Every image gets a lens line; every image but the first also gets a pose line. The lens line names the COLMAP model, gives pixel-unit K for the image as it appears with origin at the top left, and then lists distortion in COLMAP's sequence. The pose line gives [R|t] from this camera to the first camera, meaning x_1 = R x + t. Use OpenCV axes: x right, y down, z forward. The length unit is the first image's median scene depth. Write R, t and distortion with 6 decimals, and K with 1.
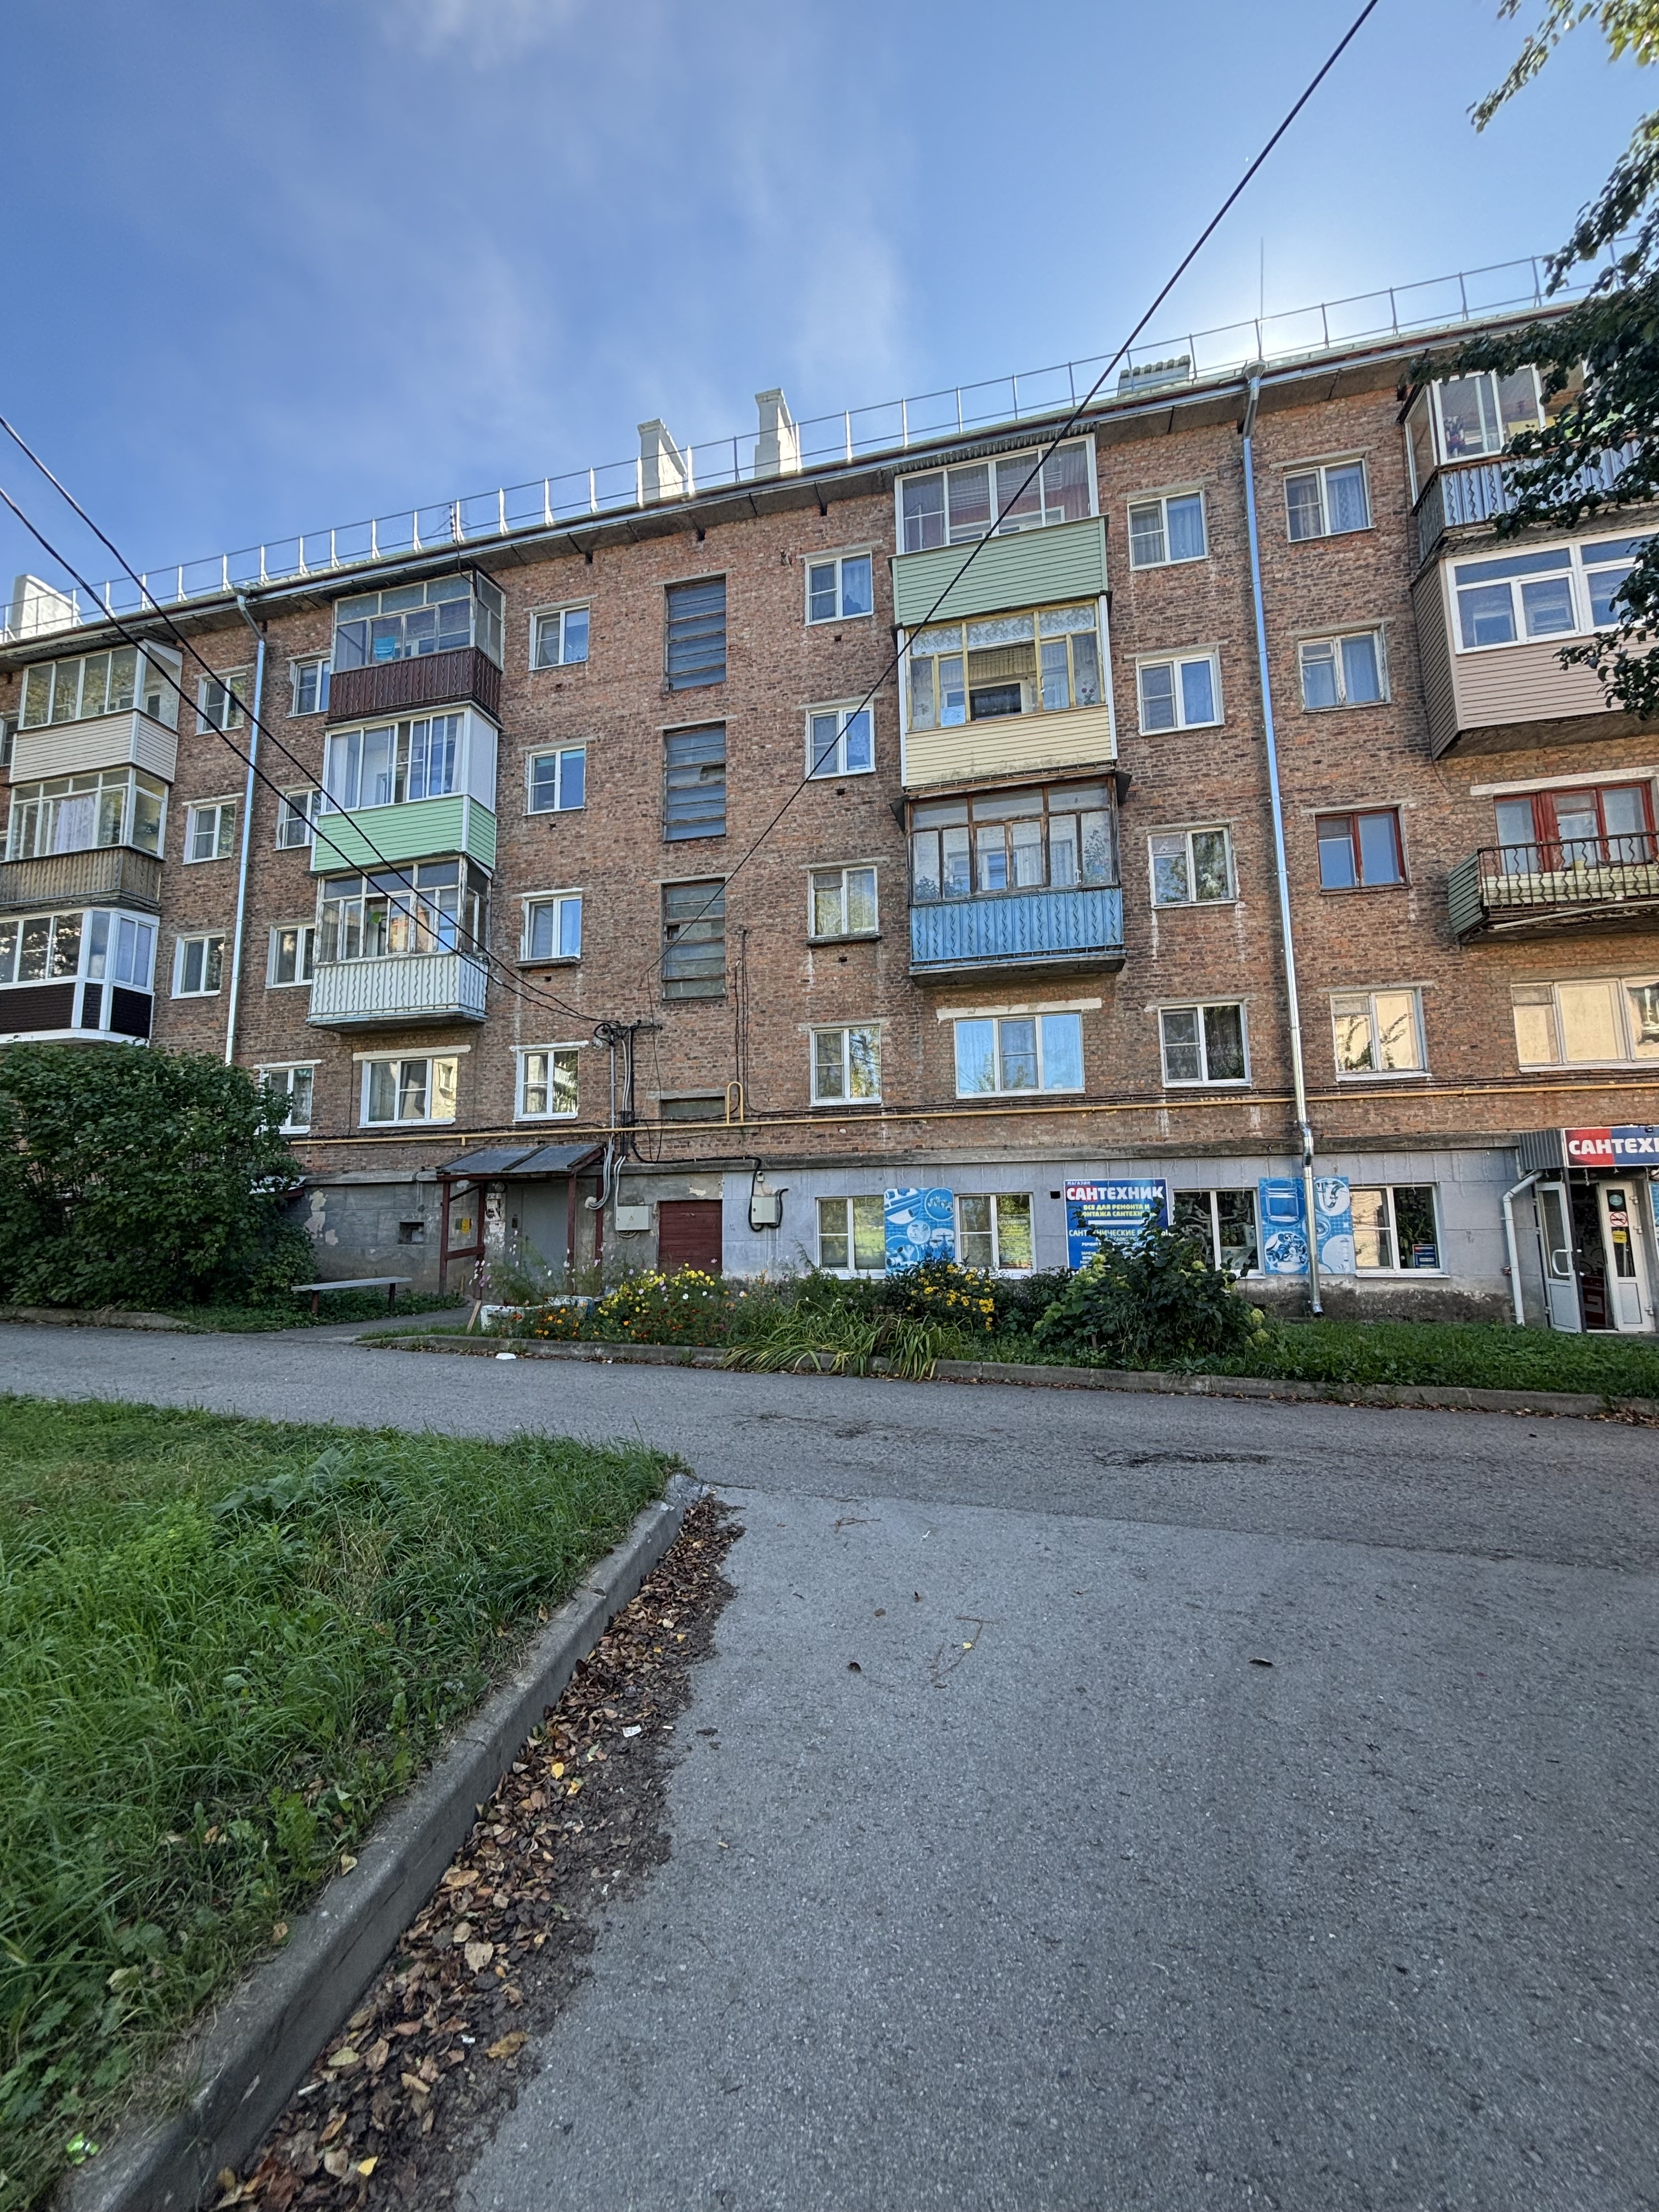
lens RADIAL K [[896.5, 0, 829.0], [0, 896.5, 1115.9], [0, 0, 1]] dist [0.000890, -0.000647]
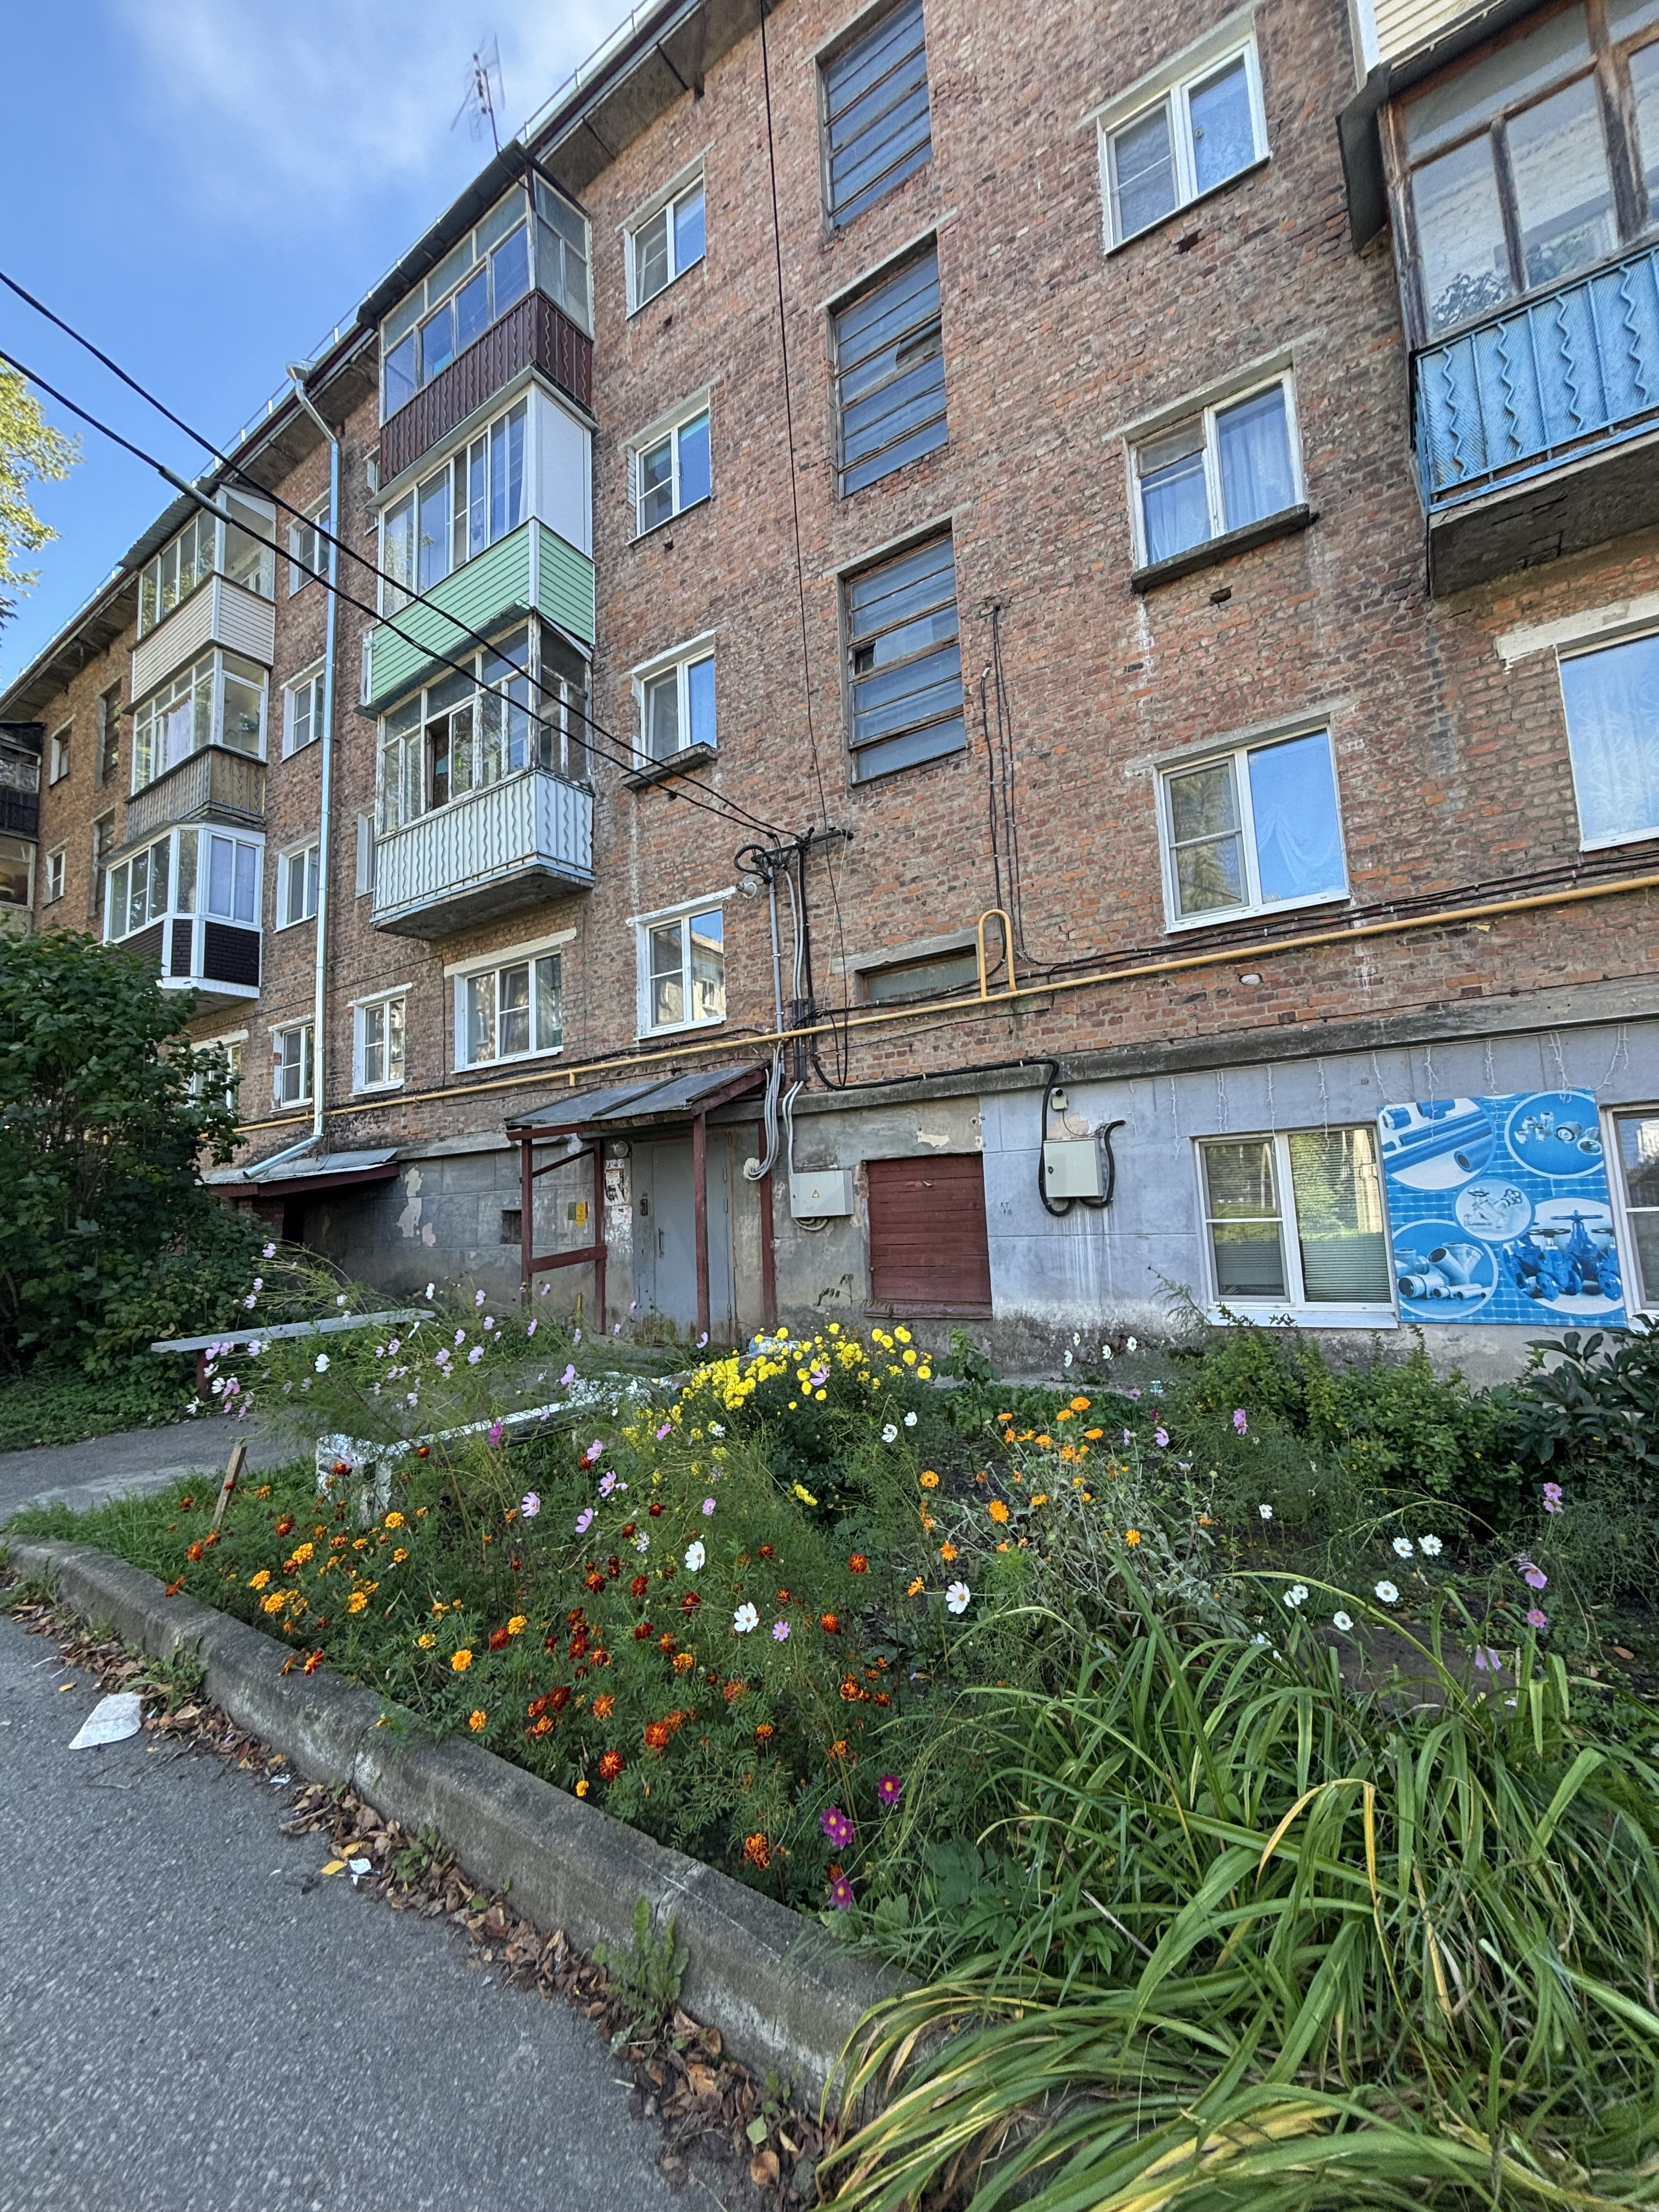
lens RADIAL K [[896.5, 0, 822.1], [0, 896.5, 1114.8], [0, 0, 1]] dist [0.000890, -0.000647]
pose [[0.938141, -0.059678, -0.341073, -0.032482], [0.070219, 0.997358, 0.018633, 0.056418], [0.339059, -0.041430, 0.939852, 0.495782]]
